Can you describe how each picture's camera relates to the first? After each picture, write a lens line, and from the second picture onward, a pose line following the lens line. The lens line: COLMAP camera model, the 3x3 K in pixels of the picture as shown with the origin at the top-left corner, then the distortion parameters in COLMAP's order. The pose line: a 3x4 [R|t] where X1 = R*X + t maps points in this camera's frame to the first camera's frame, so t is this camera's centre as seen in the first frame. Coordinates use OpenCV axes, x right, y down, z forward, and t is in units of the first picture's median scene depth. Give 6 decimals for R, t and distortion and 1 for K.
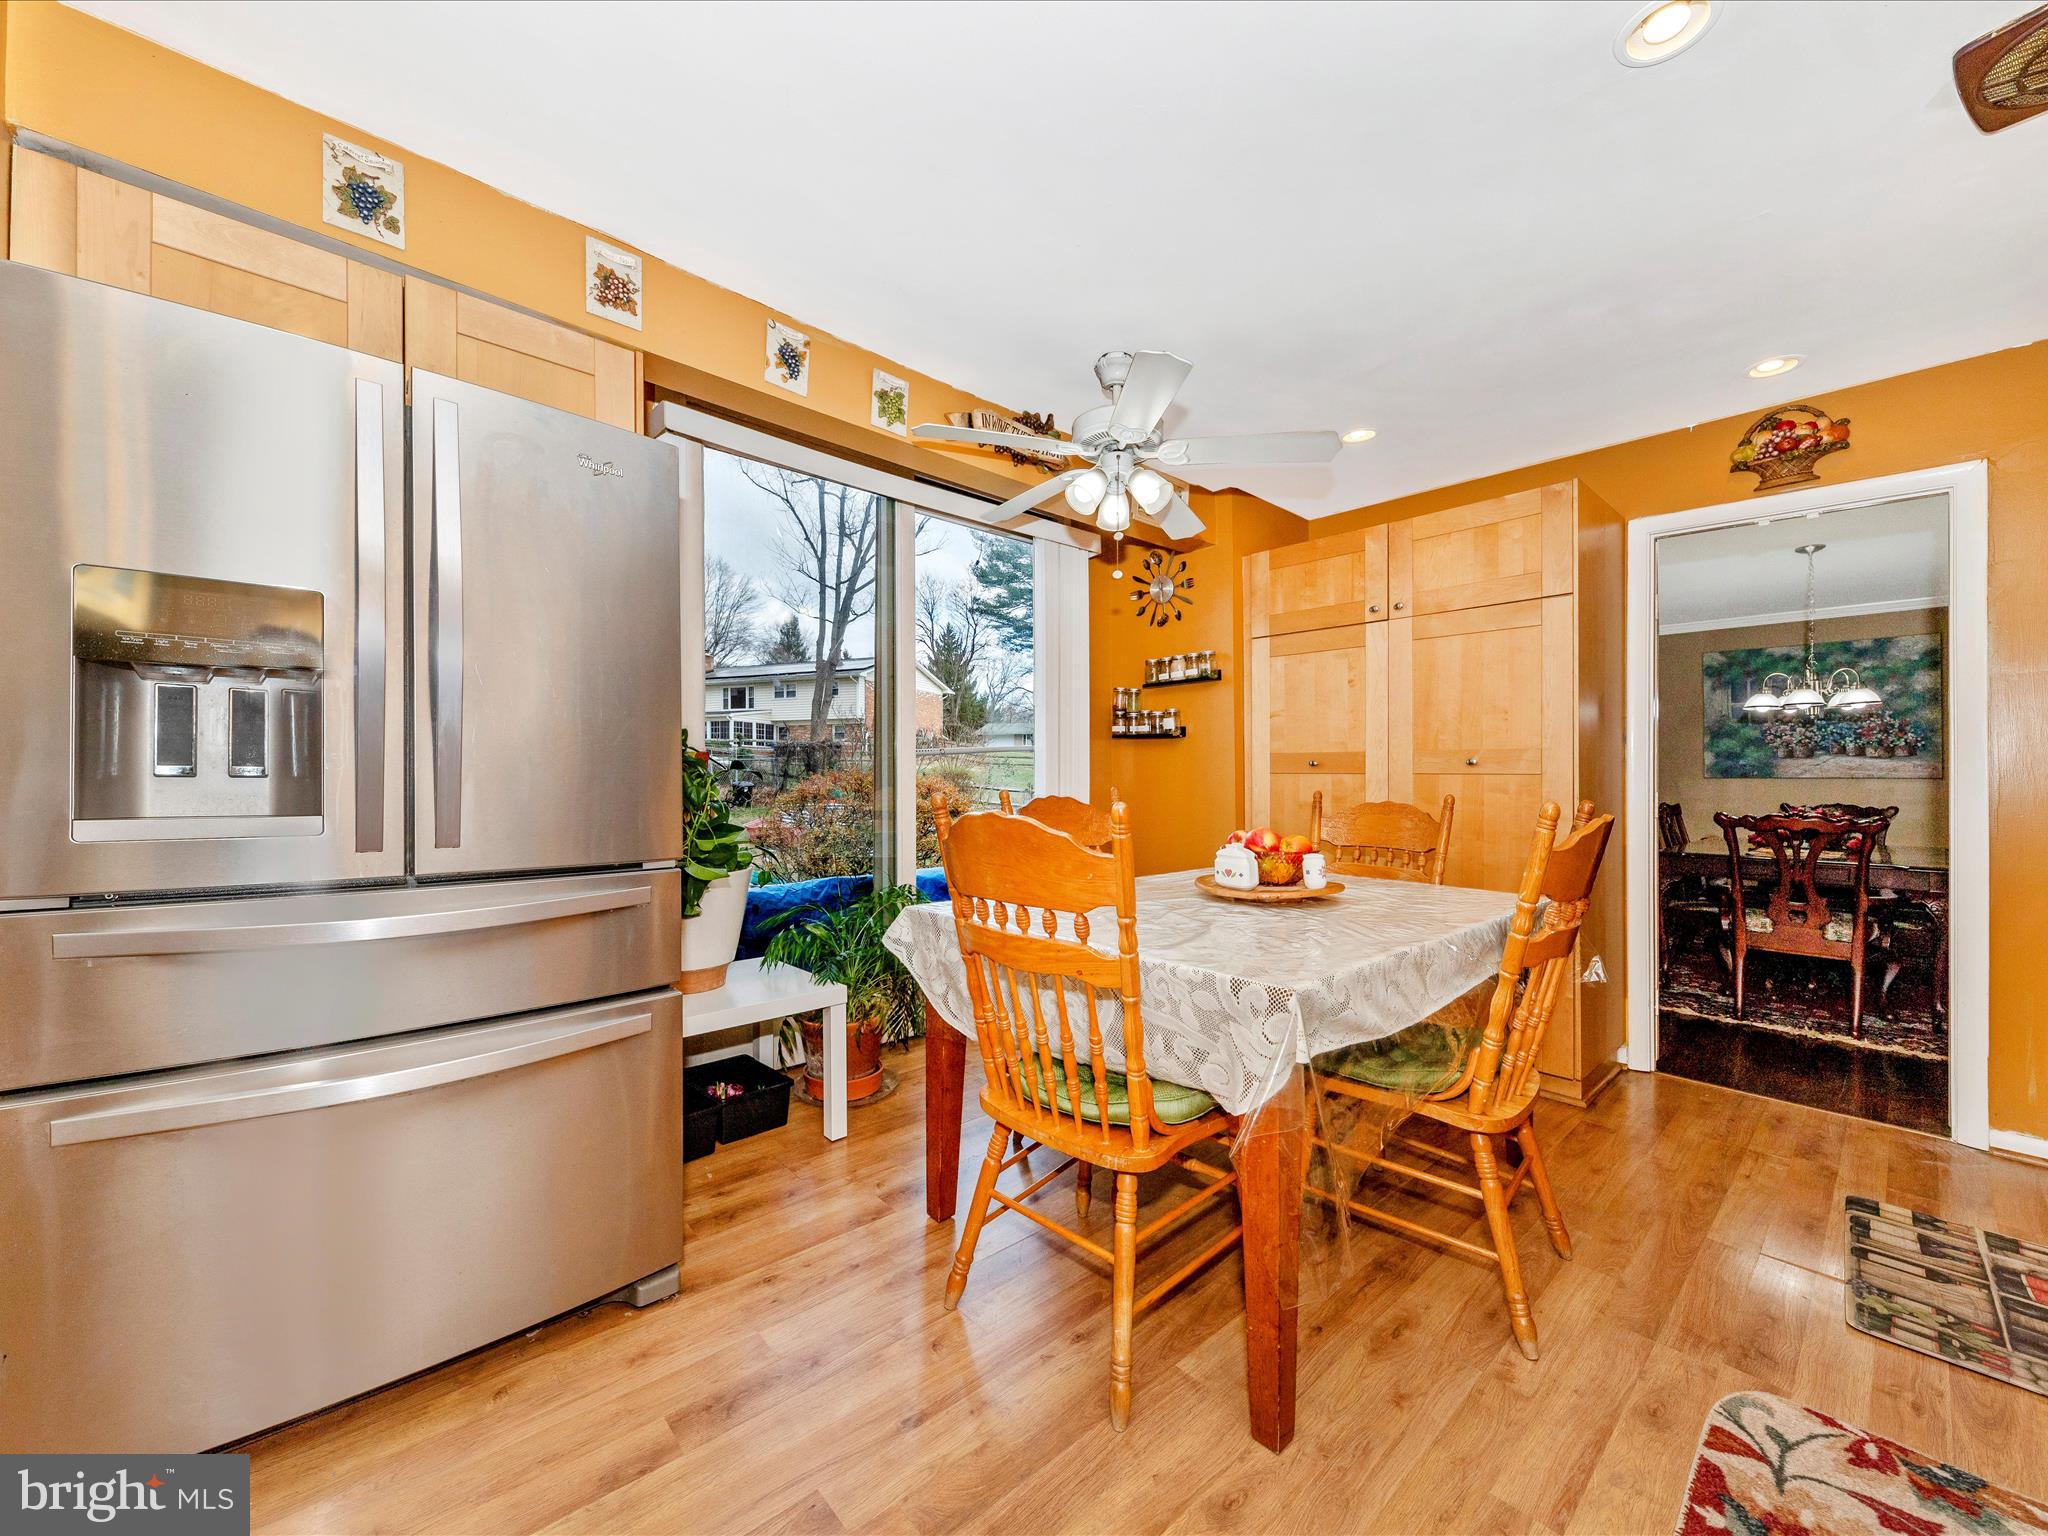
lens RADIAL K [[812.9, 0, 1034.8], [0, 812.9, 769.9], [0, 0, 1]] dist [0.001957, -0.001715]
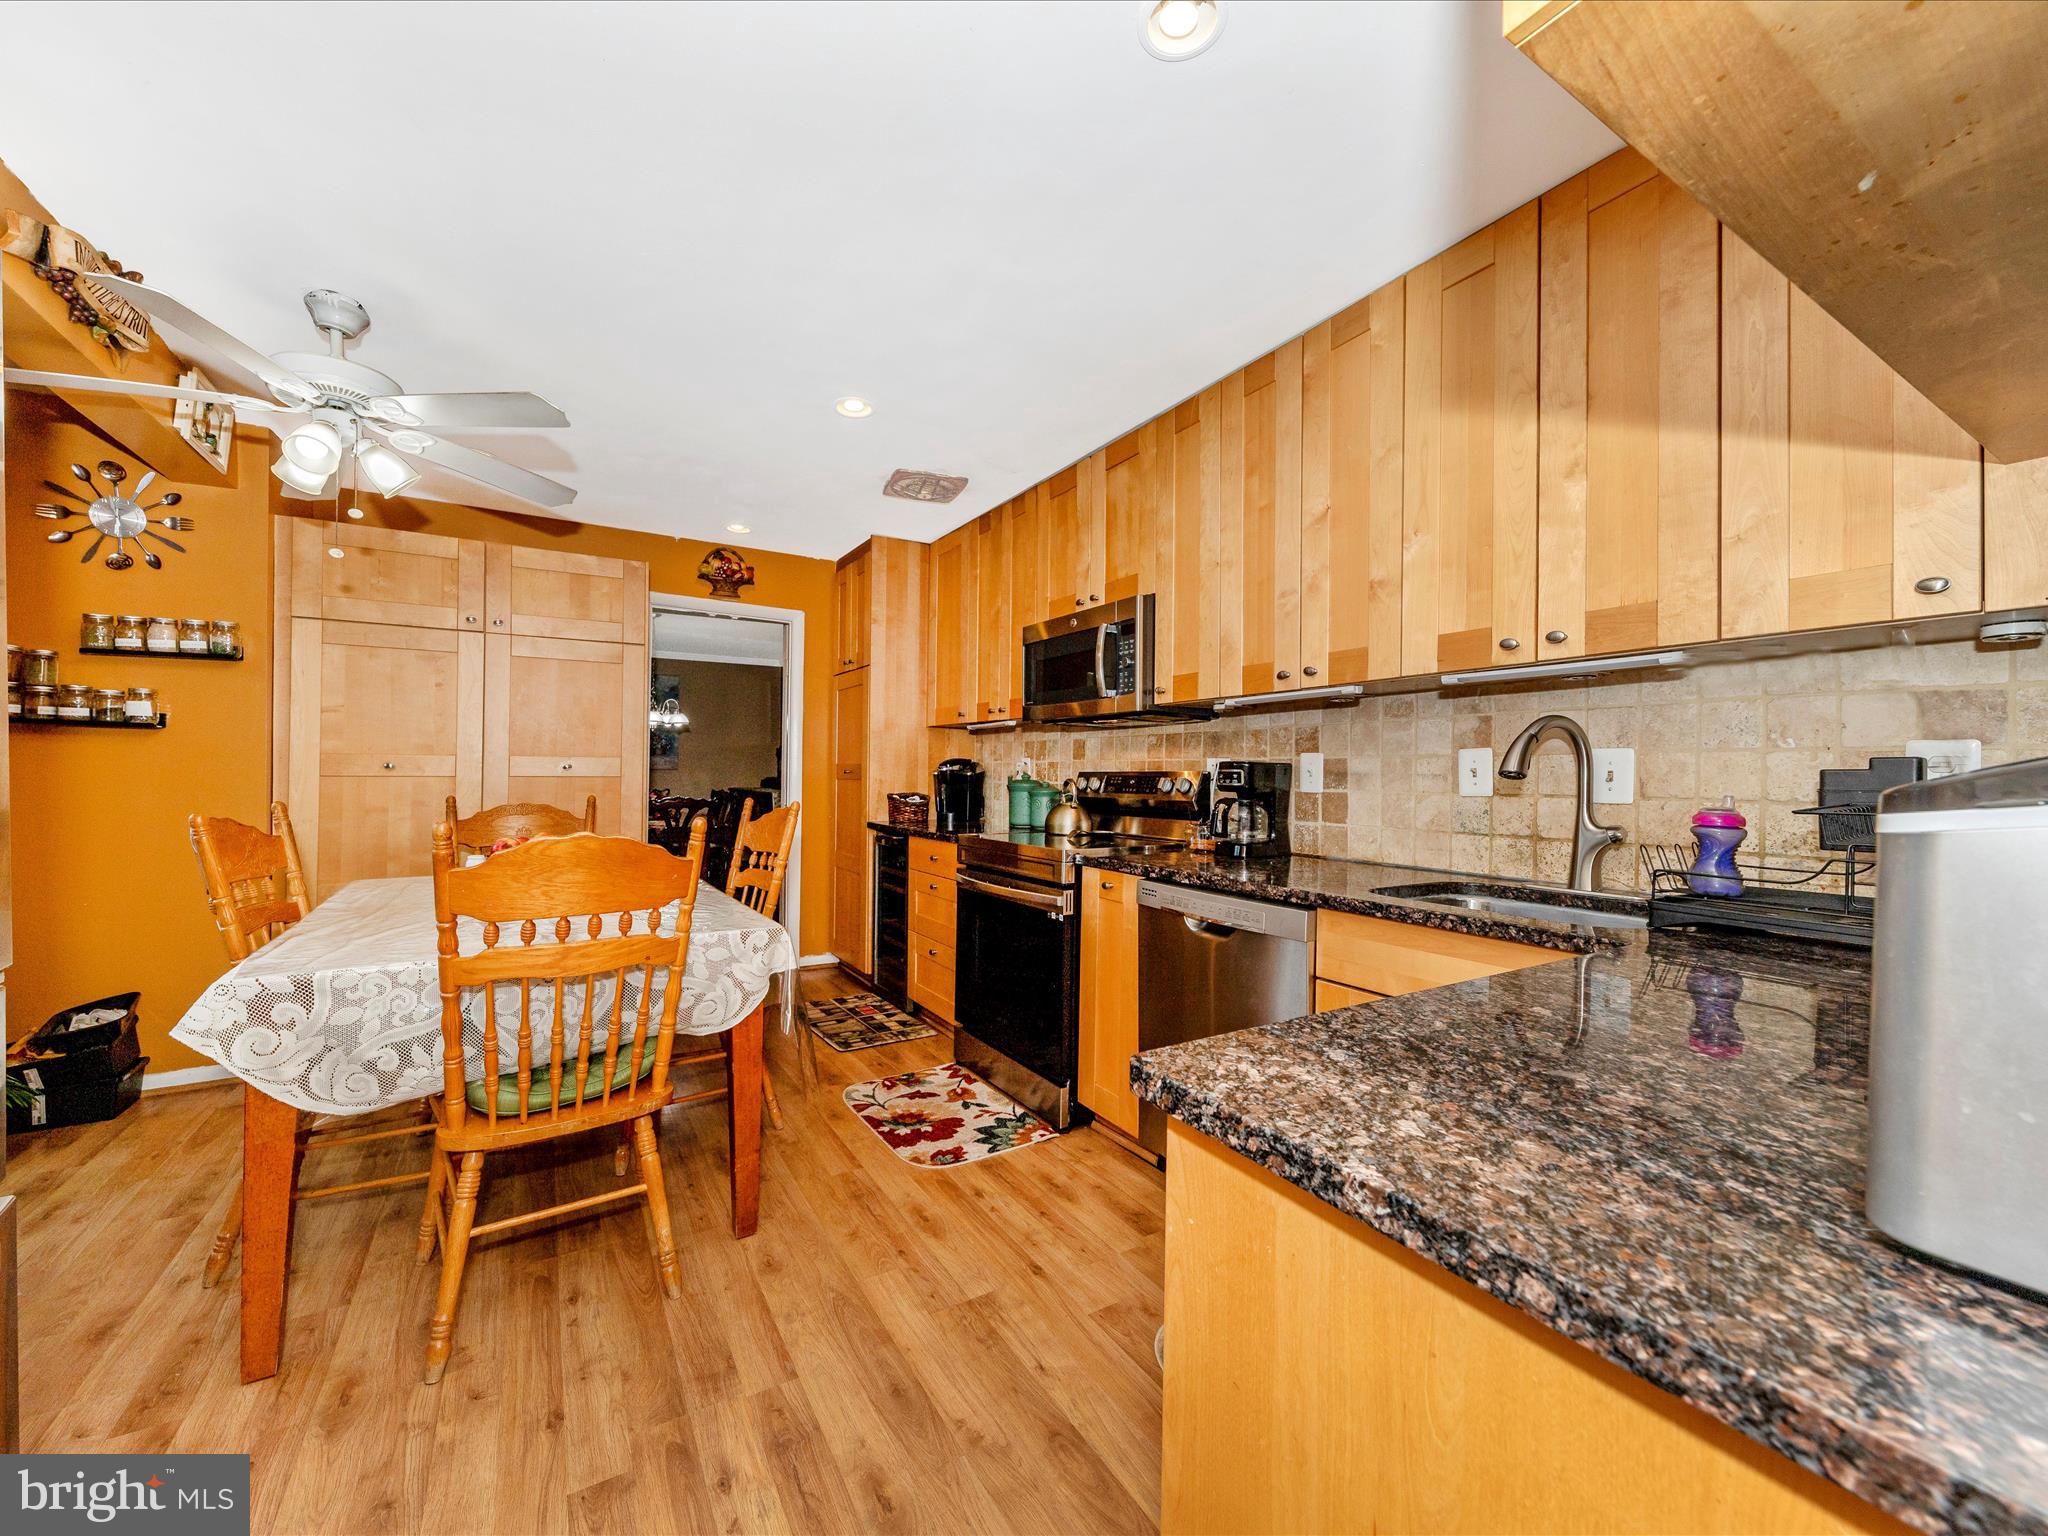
lens RADIAL K [[812.9, 0, 1039.9], [0, 812.9, 760.2], [0, 0, 1]] dist [0.001957, -0.001715]
pose [[0.154657, 0.004682, 0.987957, -0.589757], [-0.017124, 0.999851, -0.002058, -0.031652], [-0.987820, -0.016599, 0.154714, 0.127193]]
